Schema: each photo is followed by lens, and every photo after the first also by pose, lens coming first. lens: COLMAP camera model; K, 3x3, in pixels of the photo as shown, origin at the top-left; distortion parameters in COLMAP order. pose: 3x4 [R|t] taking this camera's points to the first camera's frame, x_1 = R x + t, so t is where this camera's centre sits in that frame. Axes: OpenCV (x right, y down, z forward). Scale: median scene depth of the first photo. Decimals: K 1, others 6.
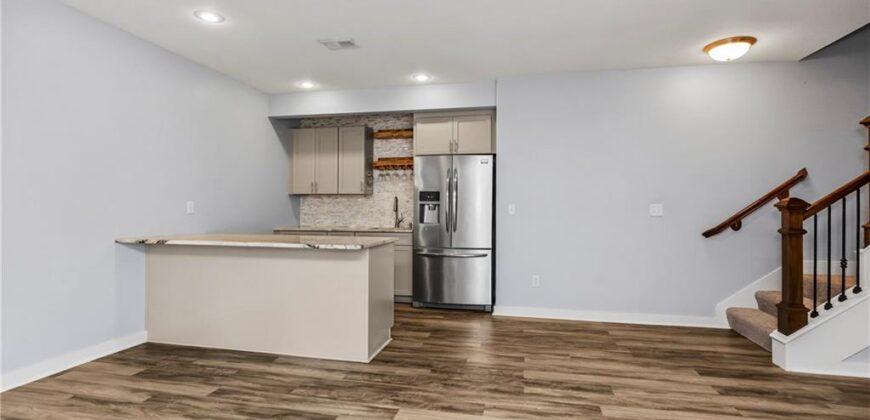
lens RADIAL K [[410.1, 0, 442.9], [0, 410.1, 201.7], [0, 0, 1]] dist [-0.002081, -0.000365]
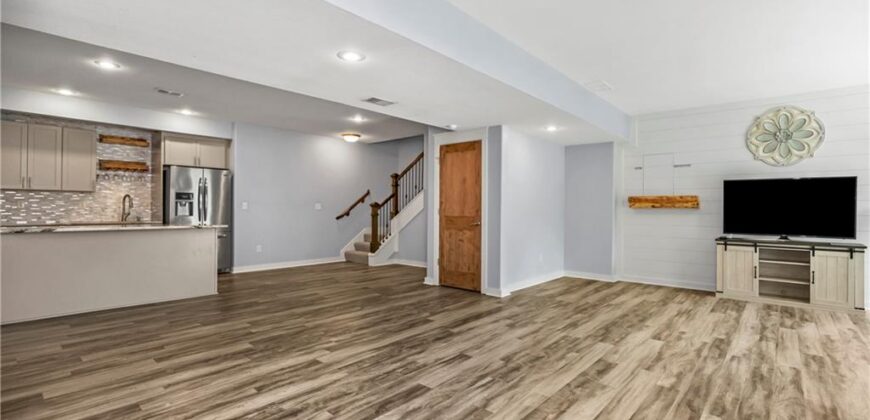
lens RADIAL K [[406.1, 0, 435.0], [0, 406.1, 210.0], [0, 0, 1]] dist [-0.001557, 0.000141]
pose [[0.496263, 0.000588, 0.868172, -0.944371], [-0.015409, 0.999848, 0.008131, 0.011684], [-0.868035, -0.017413, 0.496197, -0.495083]]
